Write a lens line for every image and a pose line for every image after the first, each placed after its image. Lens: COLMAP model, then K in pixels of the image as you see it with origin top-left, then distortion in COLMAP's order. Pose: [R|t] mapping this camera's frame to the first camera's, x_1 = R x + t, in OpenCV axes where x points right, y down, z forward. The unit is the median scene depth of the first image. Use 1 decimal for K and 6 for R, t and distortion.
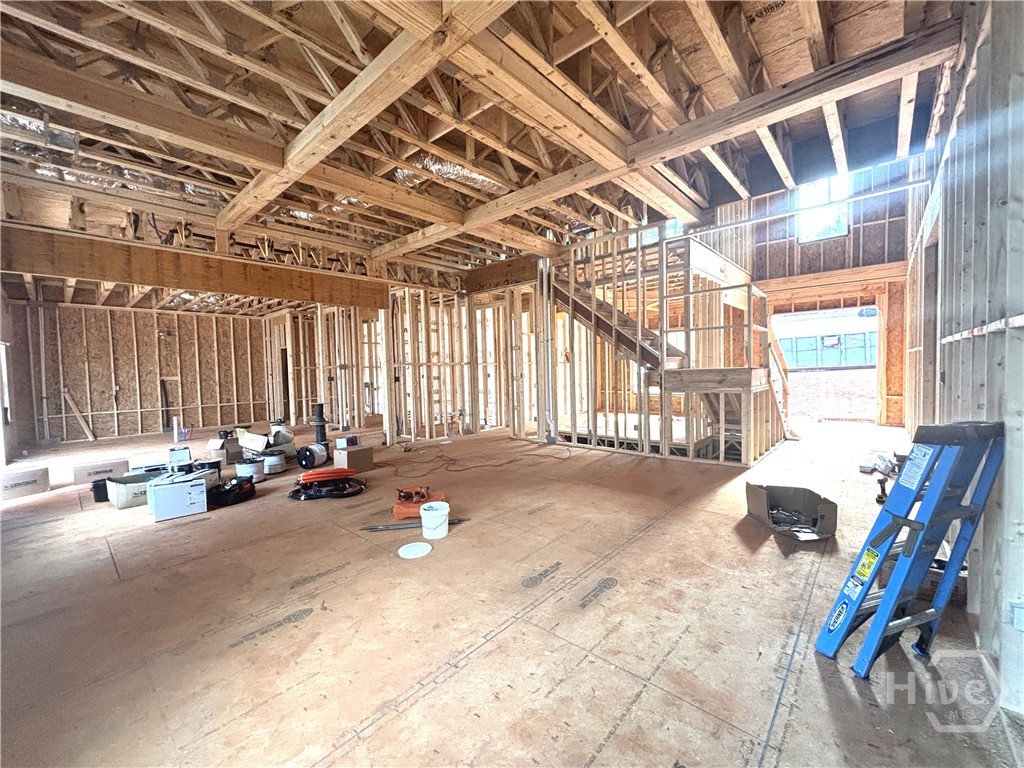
lens RADIAL K [[412.9, 0, 510.6], [0, 412.9, 382.6], [0, 0, 1]] dist [-0.013744, 0.006166]
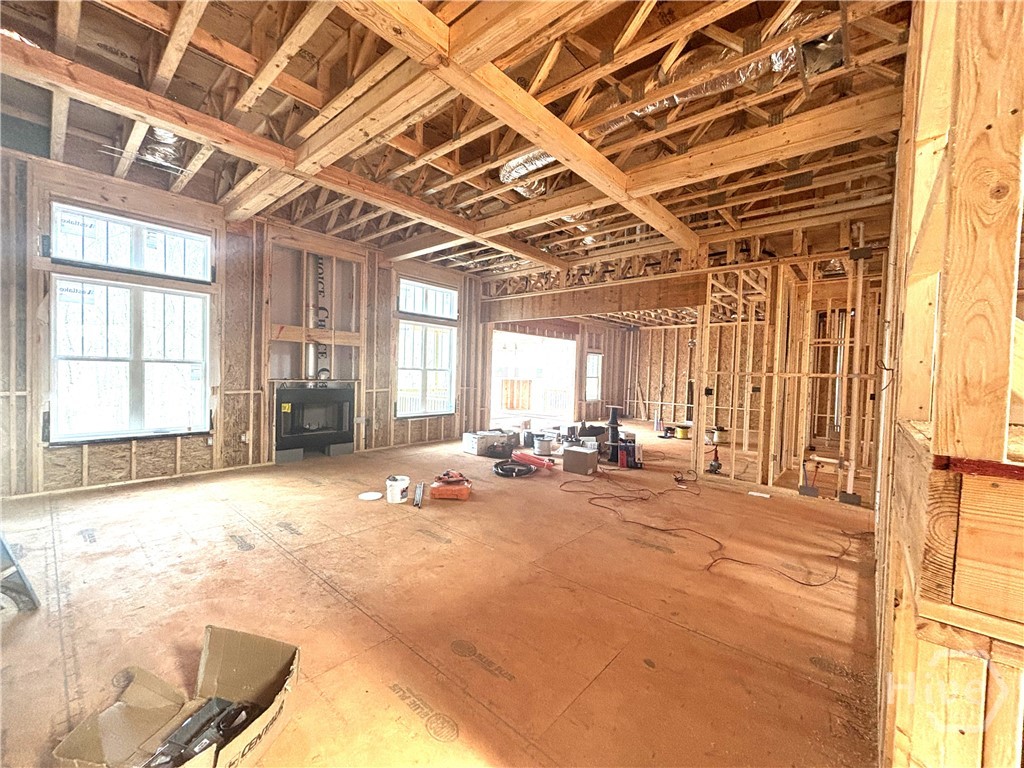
lens RADIAL K [[412.9, 0, 510.6], [0, 412.9, 382.6], [0, 0, 1]] dist [-0.013744, 0.006166]
pose [[0.014267, 0.051706, -0.998560, 1.265673], [-0.068029, 0.996398, 0.050622, -0.103489], [0.997581, 0.067209, 0.017733, 1.516045]]
